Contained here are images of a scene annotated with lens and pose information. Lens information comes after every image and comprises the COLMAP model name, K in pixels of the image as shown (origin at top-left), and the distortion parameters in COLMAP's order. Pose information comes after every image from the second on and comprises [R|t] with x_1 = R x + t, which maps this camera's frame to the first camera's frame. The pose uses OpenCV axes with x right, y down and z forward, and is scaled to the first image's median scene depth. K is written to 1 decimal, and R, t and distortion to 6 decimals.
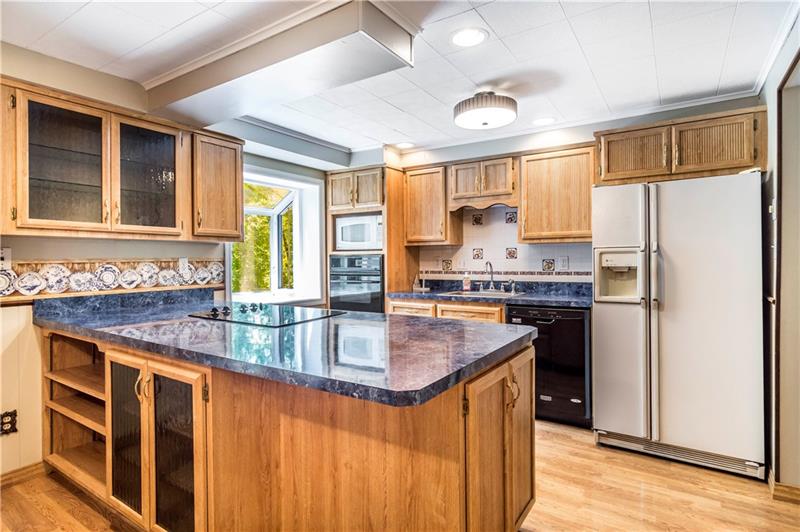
lens RADIAL K [[428.7, 0, 398.2], [0, 428.7, 258.8], [0, 0, 1]] dist [-0.001936, -0.000074]
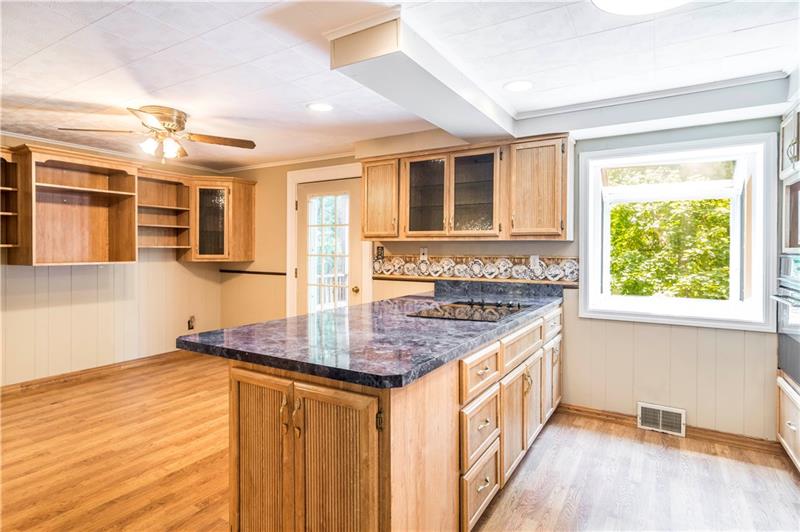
lens RADIAL K [[428.7, 0, 398.2], [0, 428.7, 258.8], [0, 0, 1]] dist [-0.001936, -0.000074]
pose [[0.042337, 0.026121, -0.998762, 0.662741], [-0.006541, 0.999644, 0.025867, -0.020984], [0.999082, 0.005437, 0.042493, 0.680660]]
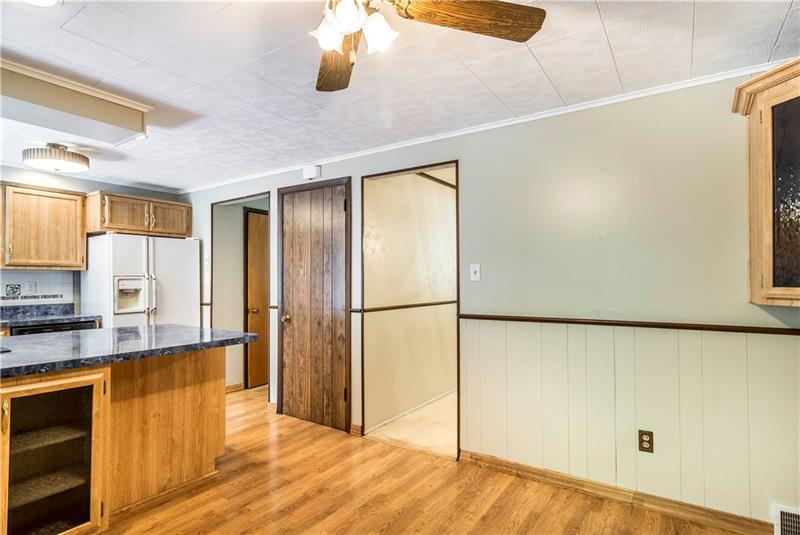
lens RADIAL K [[425.4, 0, 400.0], [0, 425.4, 267.5], [0, 0, 1]] dist [-0.002553, -0.000553]
pose [[-0.005733, 0.036368, 0.999322, -0.957778], [0.003779, 0.999332, -0.036347, 0.000826], [-0.999976, 0.003568, -0.005867, 0.063018]]
